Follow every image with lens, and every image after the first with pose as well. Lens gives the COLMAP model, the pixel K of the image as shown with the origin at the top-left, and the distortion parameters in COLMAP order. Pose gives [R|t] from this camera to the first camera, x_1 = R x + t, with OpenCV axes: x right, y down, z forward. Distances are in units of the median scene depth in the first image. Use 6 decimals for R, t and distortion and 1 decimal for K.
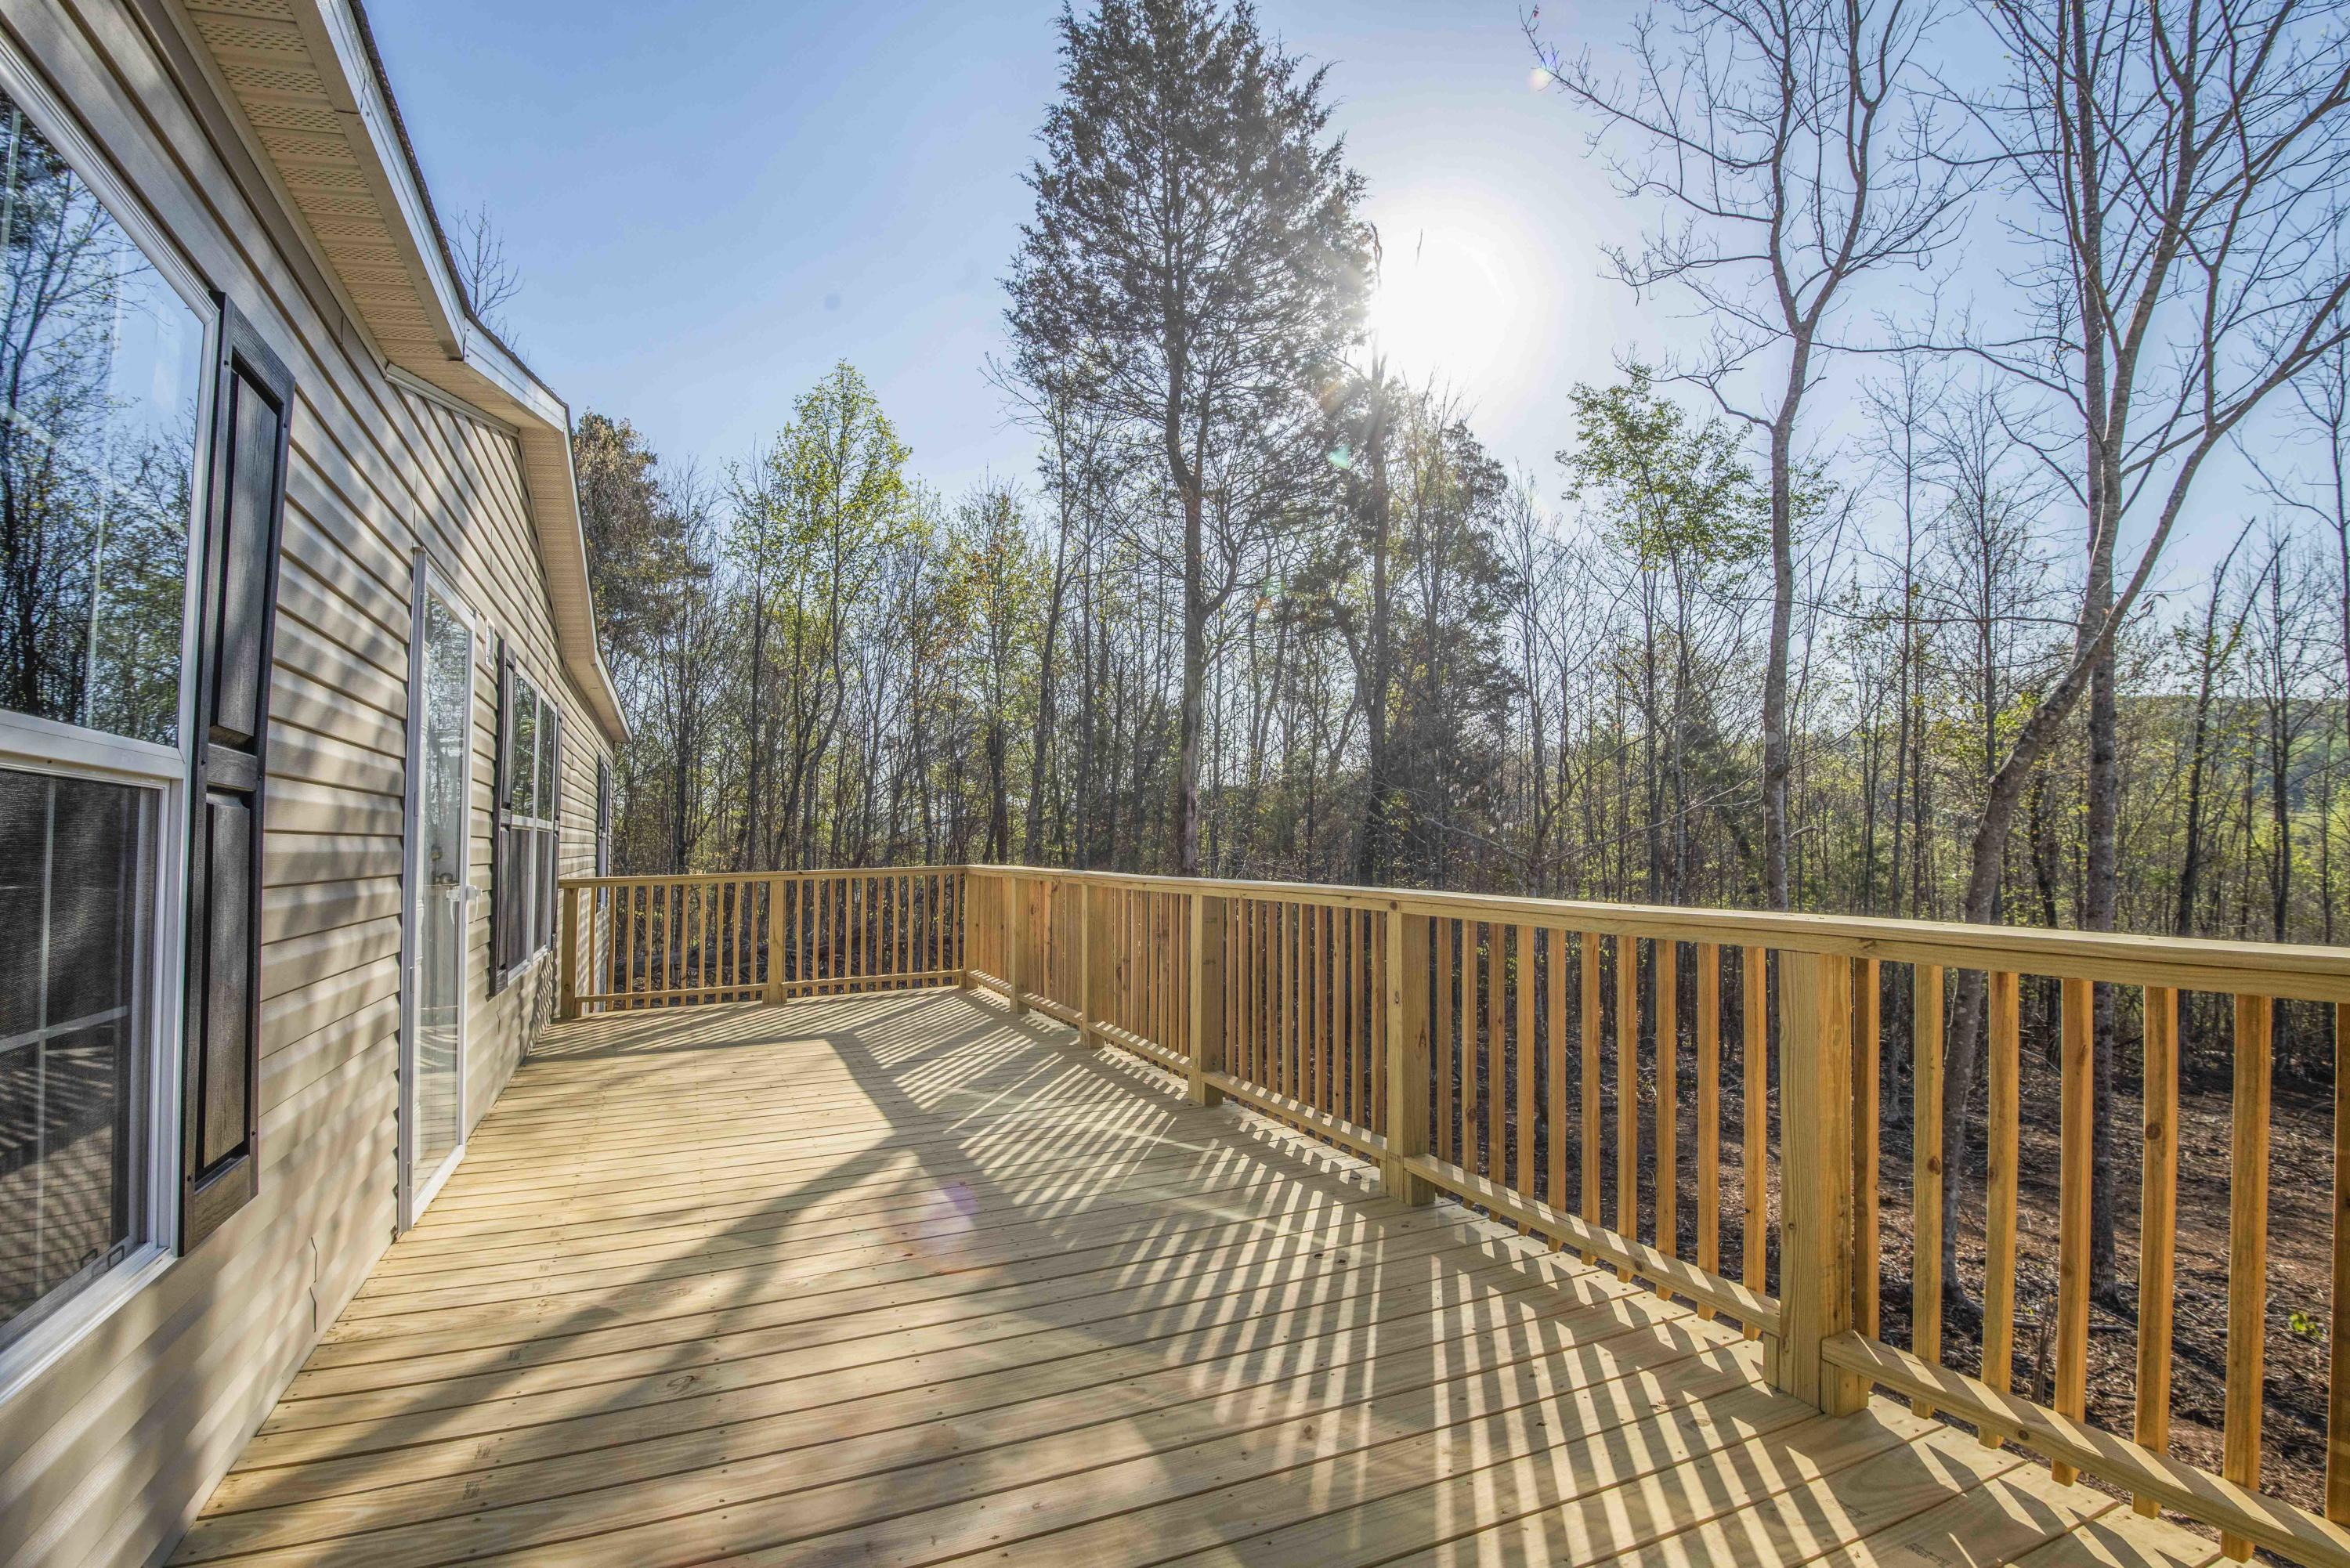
lens RADIAL K [[1081.0, 0, 1188.3], [0, 1081.0, 804.0], [0, 0, 1]] dist [-0.028504, -0.007319]
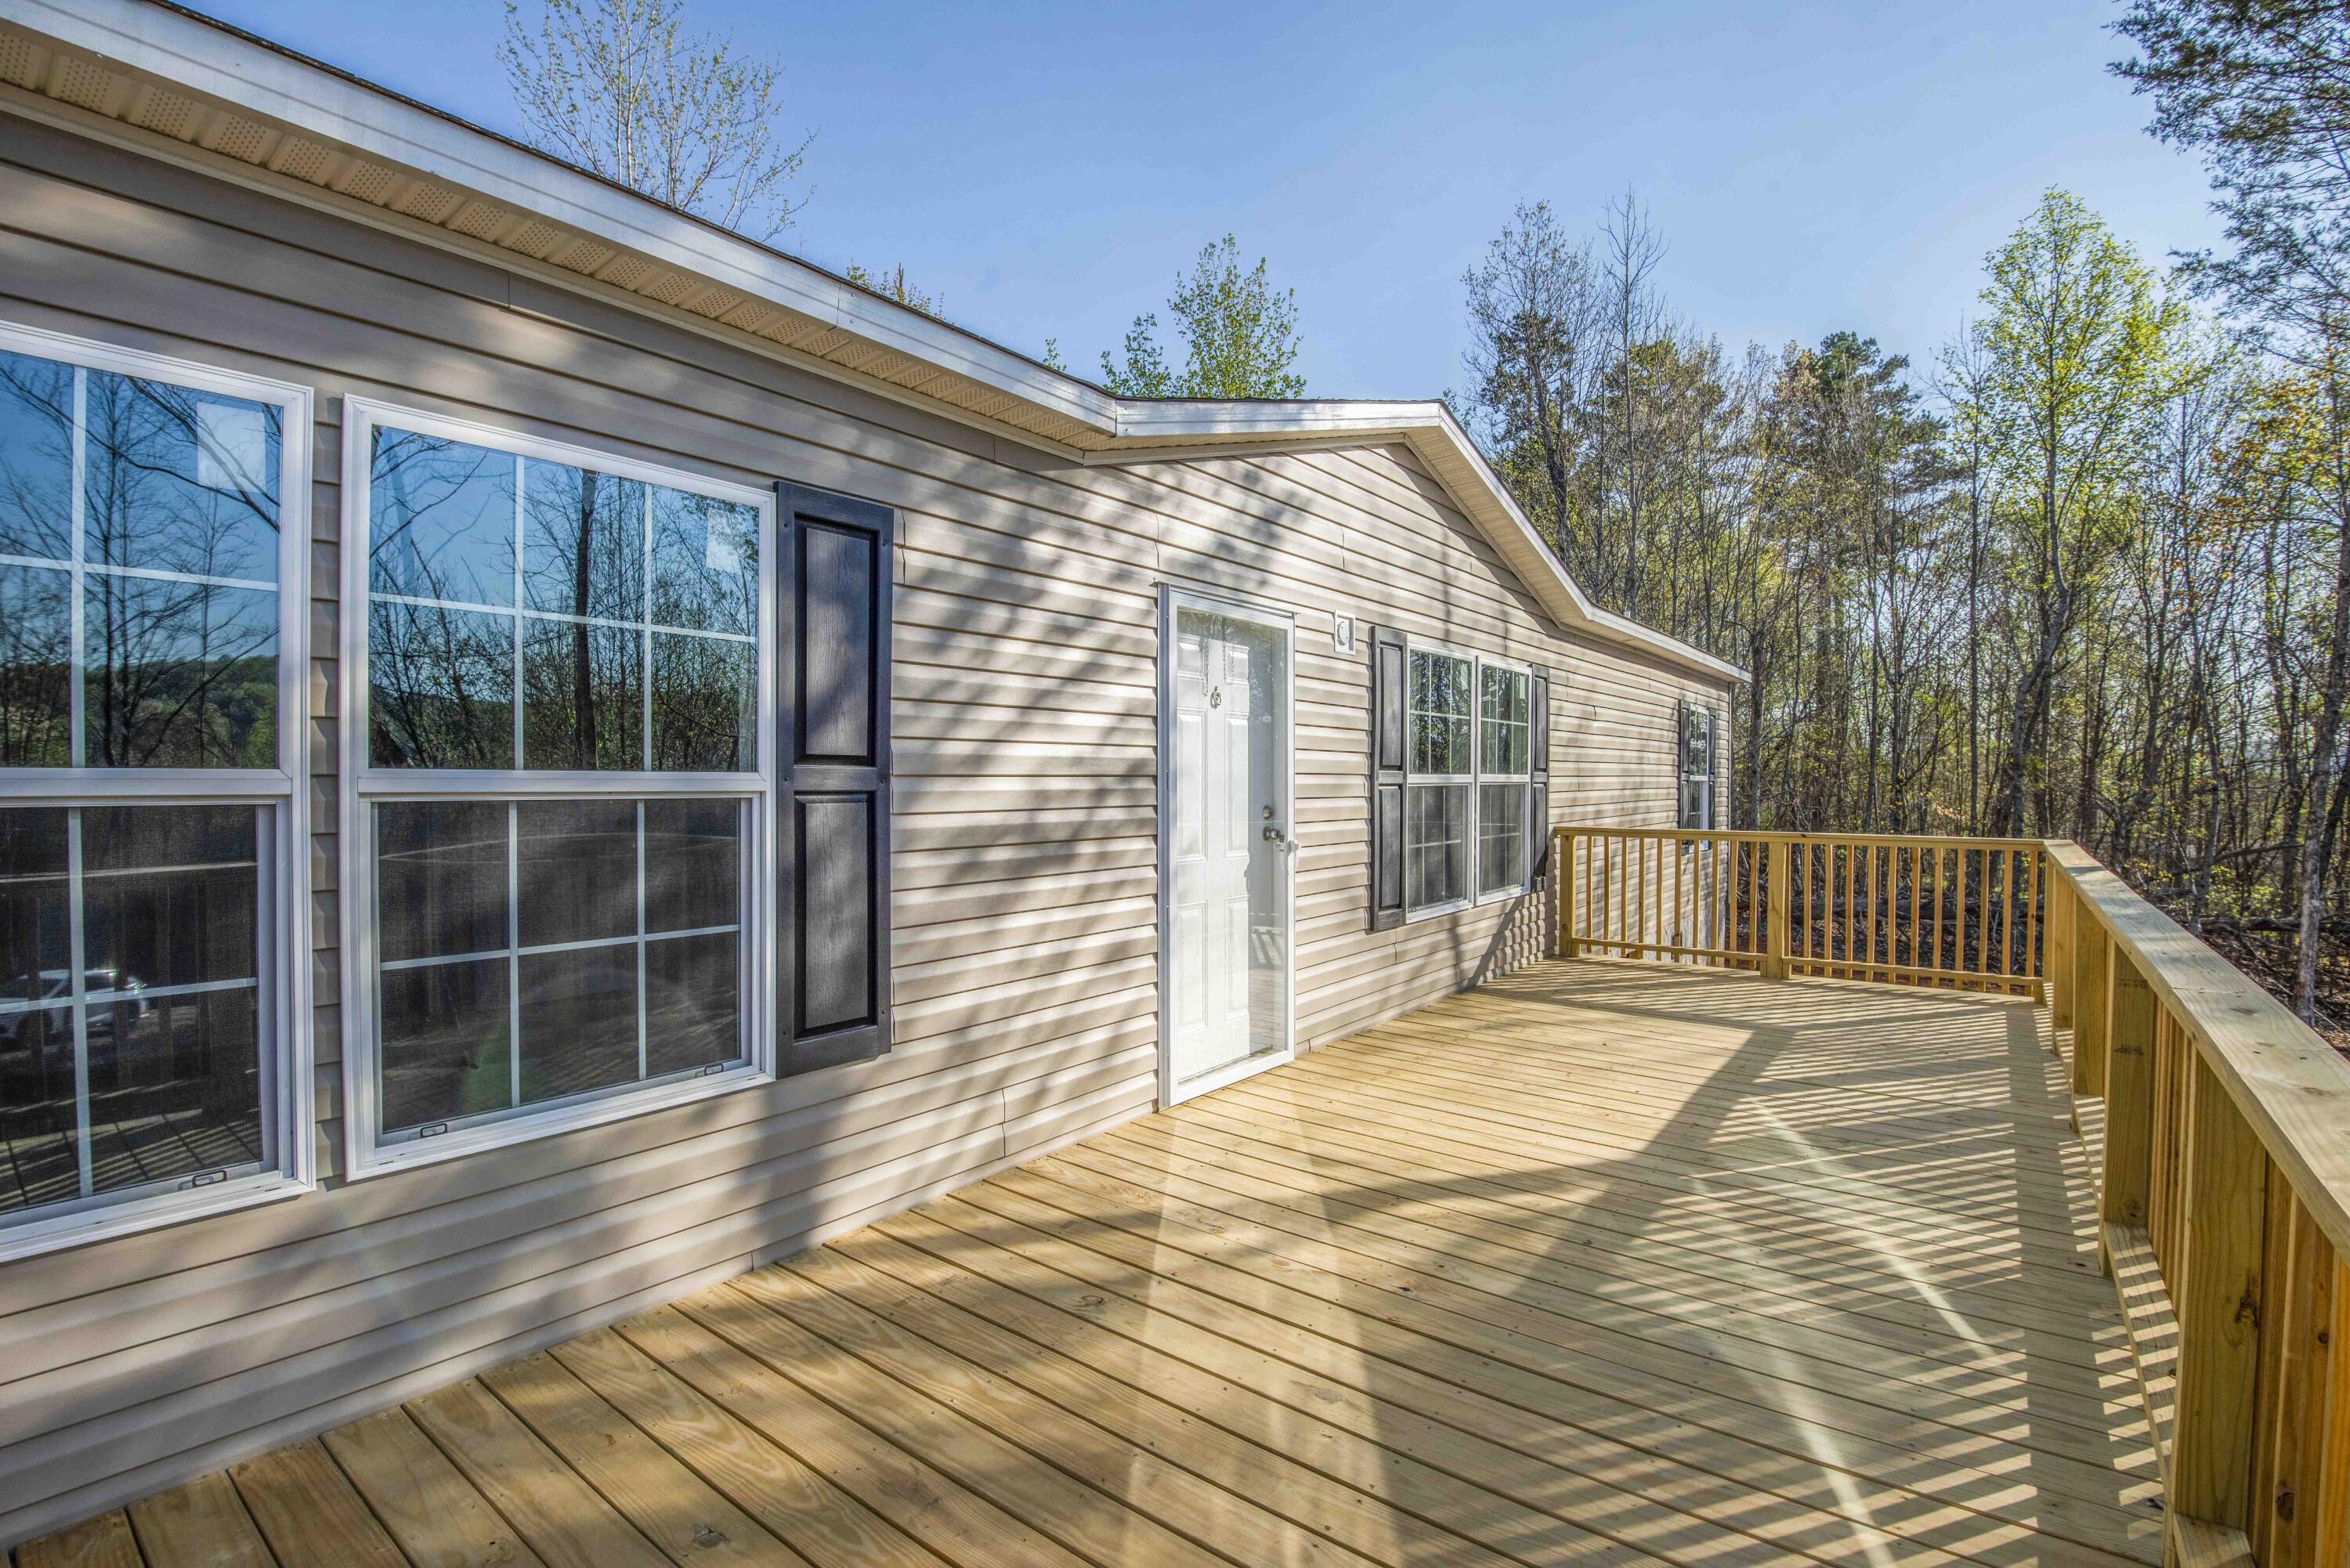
lens RADIAL K [[1081.0, 0, 1196.1], [0, 1081.0, 778.0], [0, 0, 1]] dist [-0.028504, -0.007319]
pose [[0.491081, 0.031751, -0.870535, 0.395354], [0.004693, 0.999225, 0.039092, -0.050095], [0.871101, -0.023283, 0.490551, 0.360043]]
